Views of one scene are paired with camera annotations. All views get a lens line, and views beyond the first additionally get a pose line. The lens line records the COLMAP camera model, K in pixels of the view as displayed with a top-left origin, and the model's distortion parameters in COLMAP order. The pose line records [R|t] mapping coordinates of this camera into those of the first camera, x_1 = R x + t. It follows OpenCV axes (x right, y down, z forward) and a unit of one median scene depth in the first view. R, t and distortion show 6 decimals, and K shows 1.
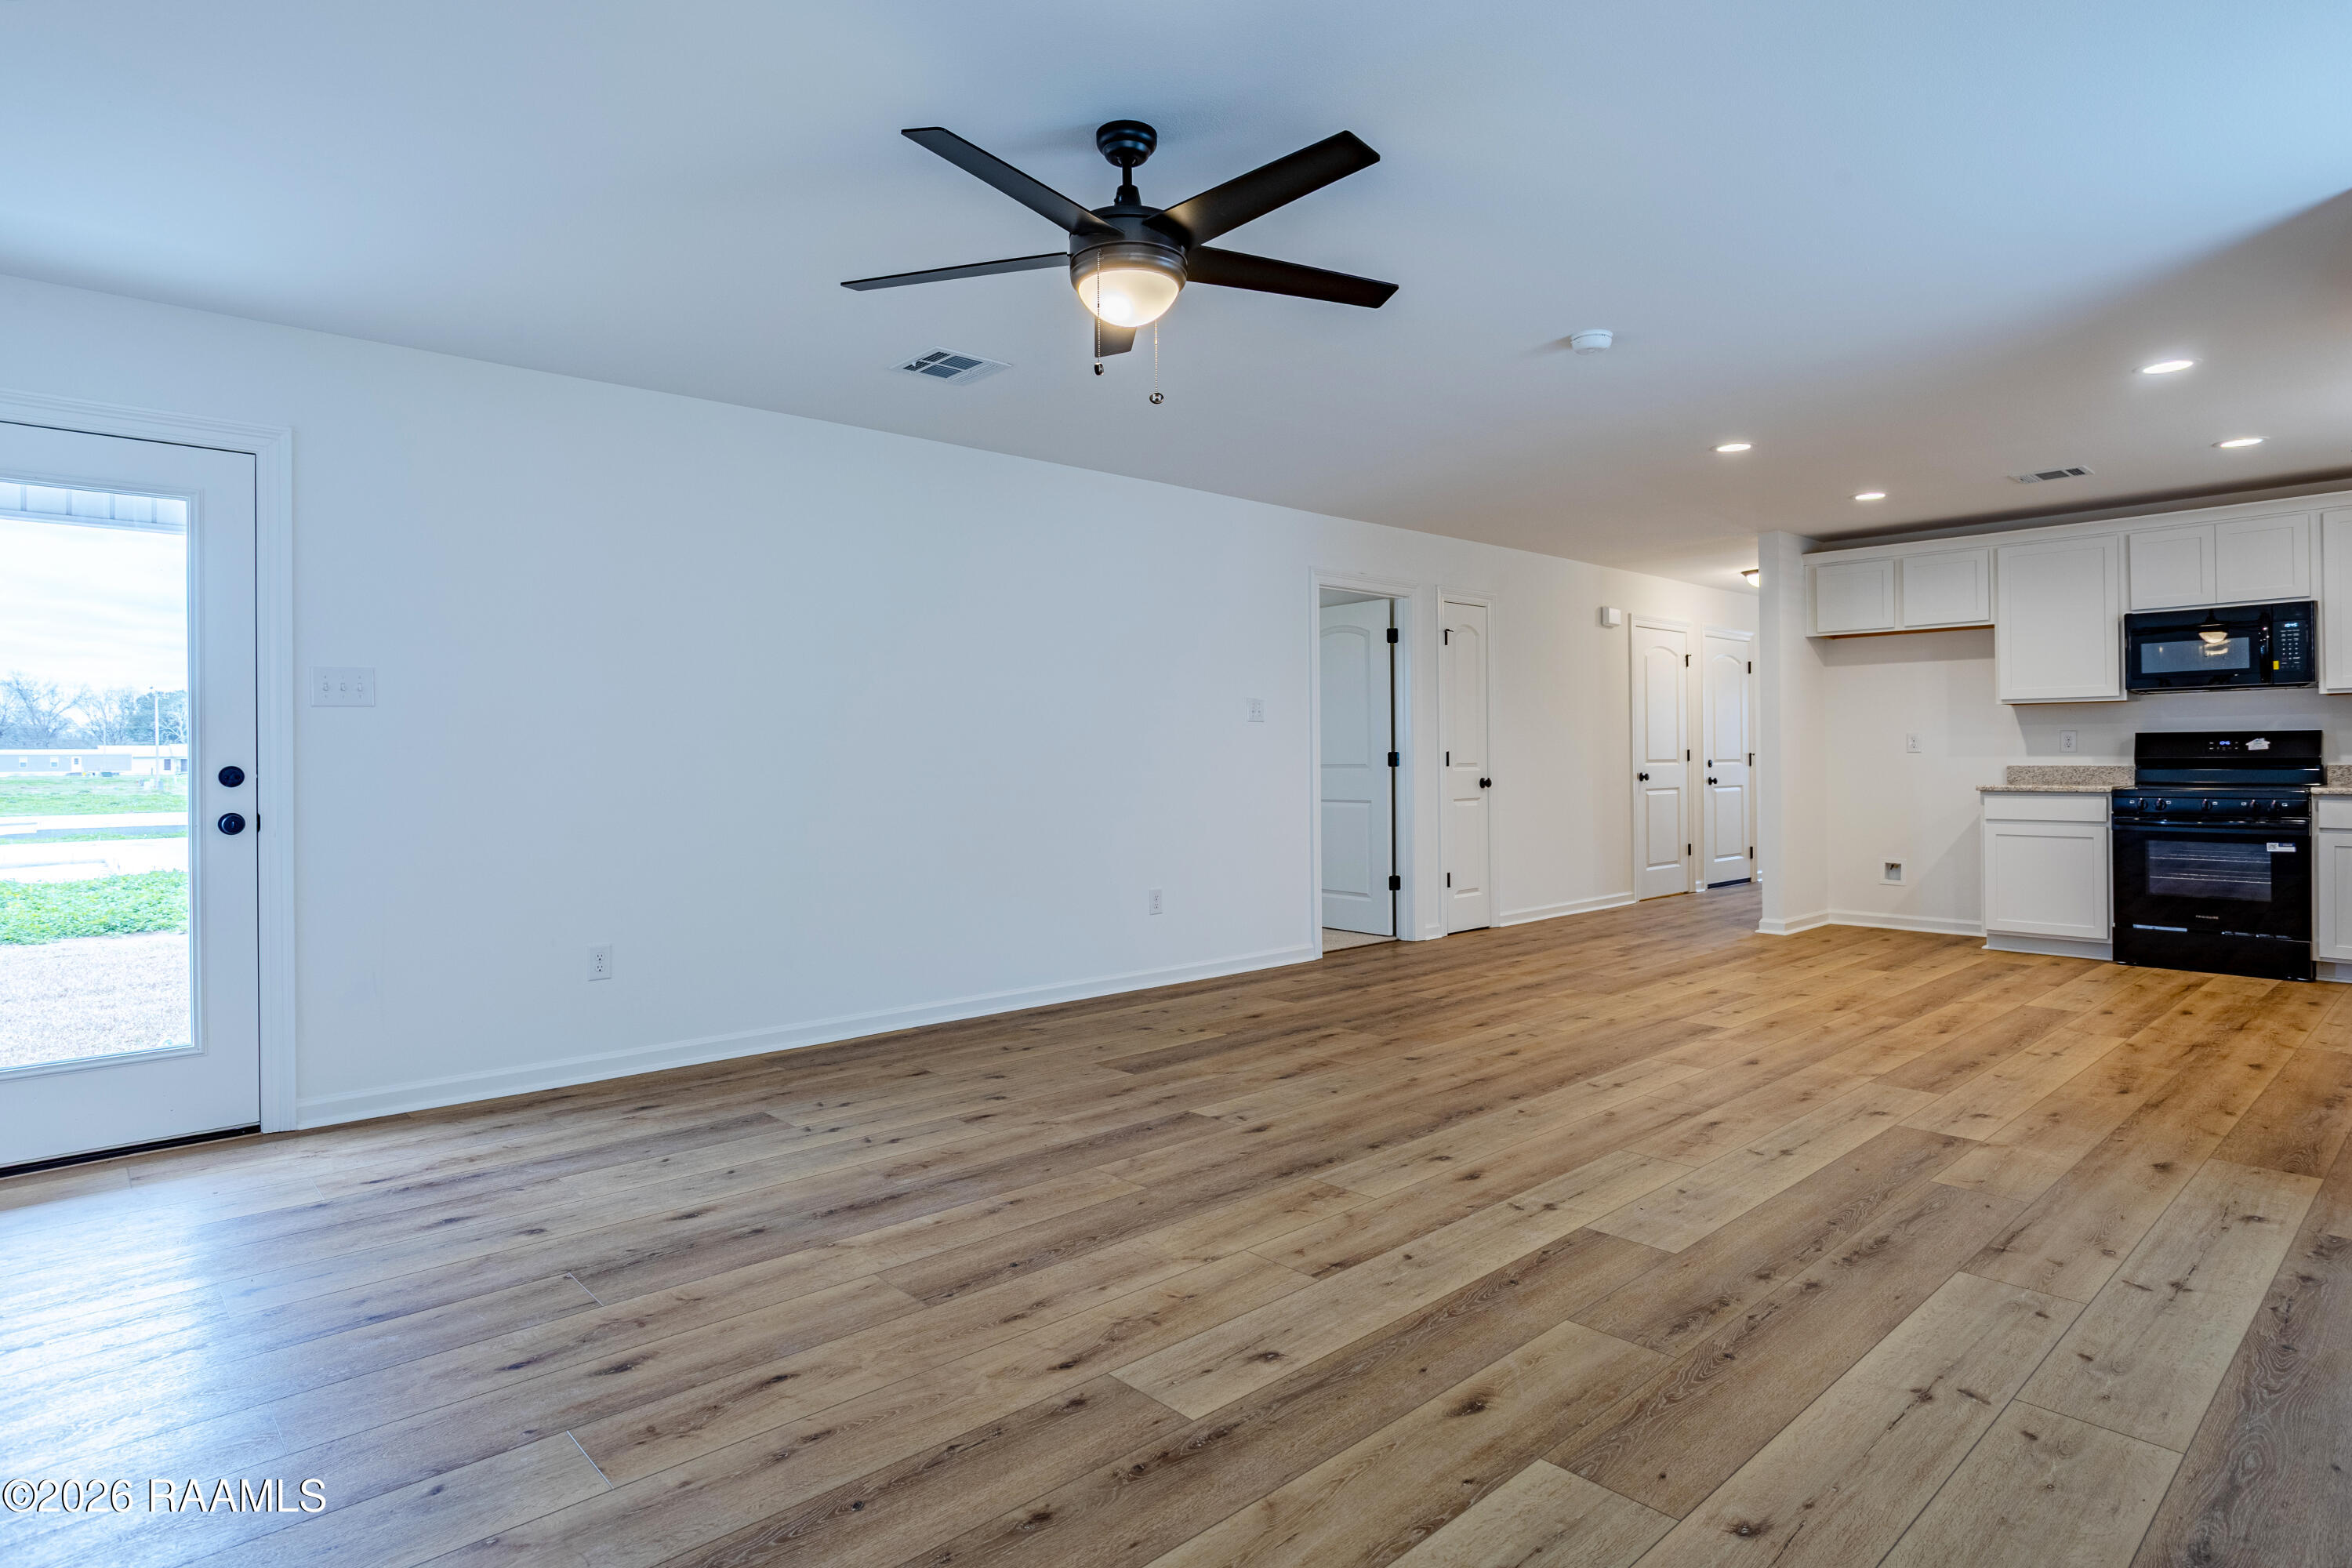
lens RADIAL K [[1281.1, 0, 1184.3], [0, 1281.1, 759.5], [0, 0, 1]] dist [-0.065734, 0.044186]
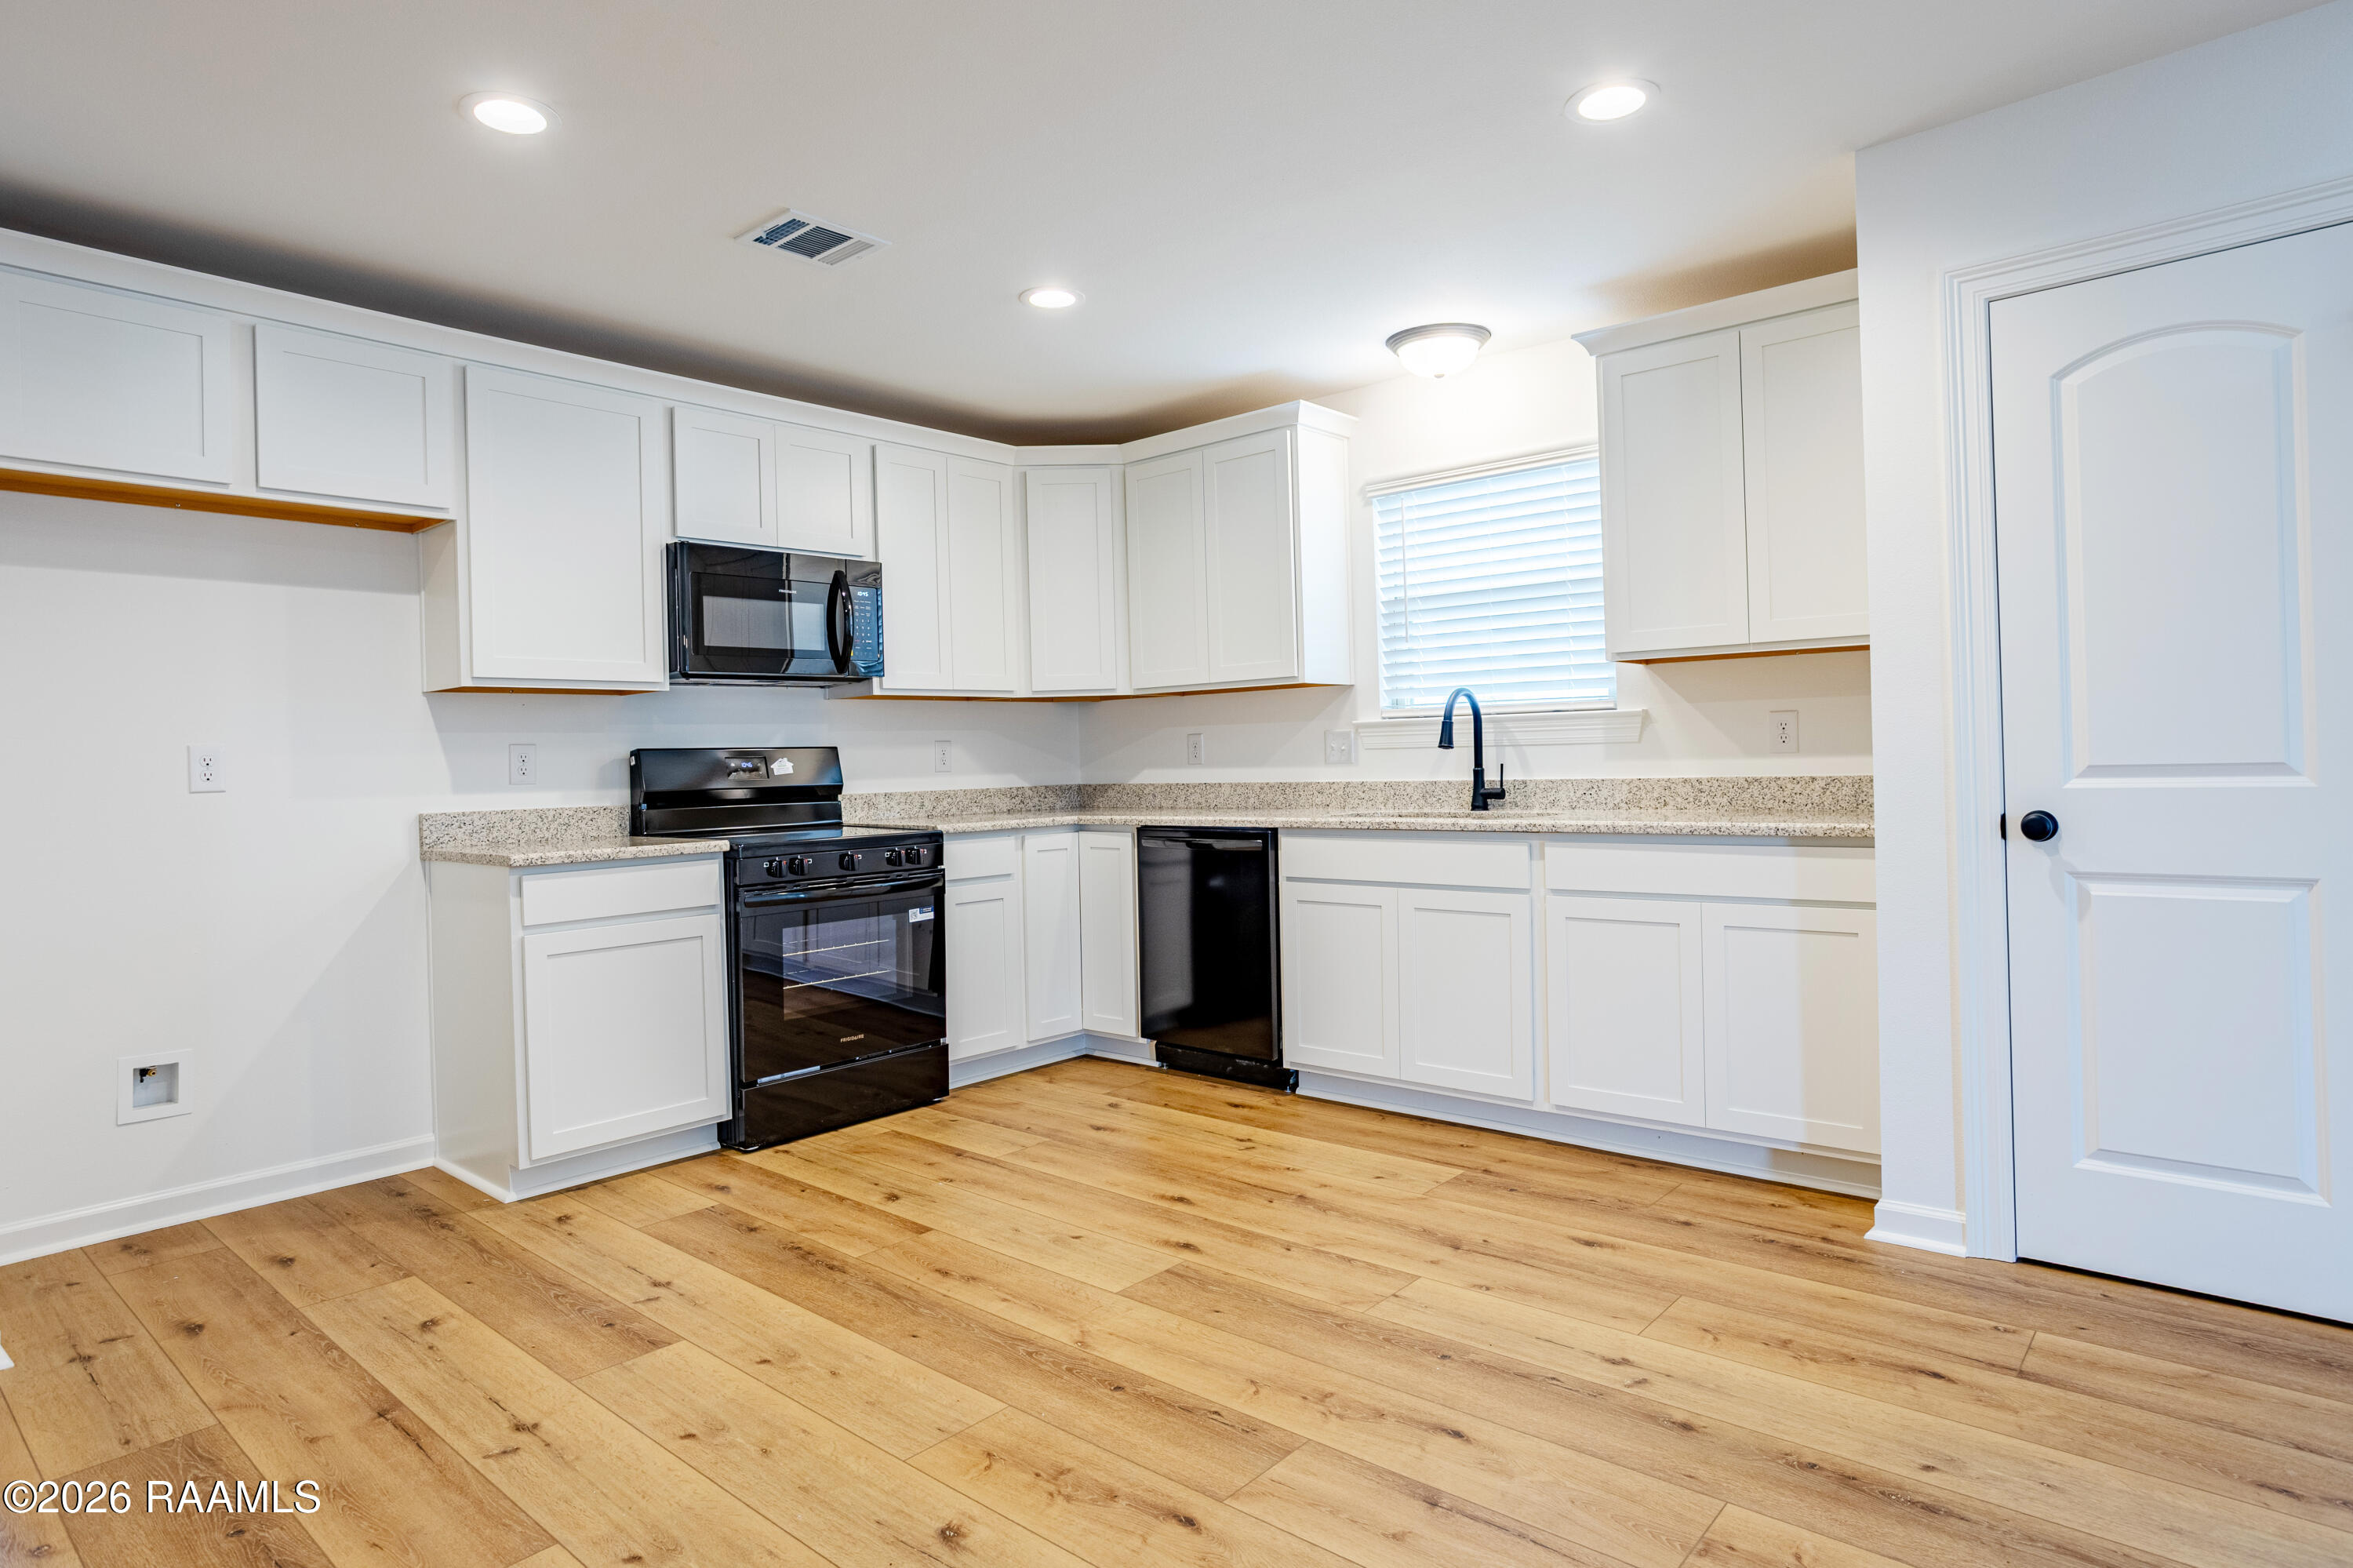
lens RADIAL K [[1281.7, 0, 1184.8], [0, 1281.7, 759.5], [0, 0, 1]] dist [-0.065734, 0.044186]
pose [[-0.127862, 0.013241, 0.991704, 0.143170], [0.027070, 0.999585, -0.009856, -0.003506], [-0.991423, 0.025585, -0.128167, 0.839828]]
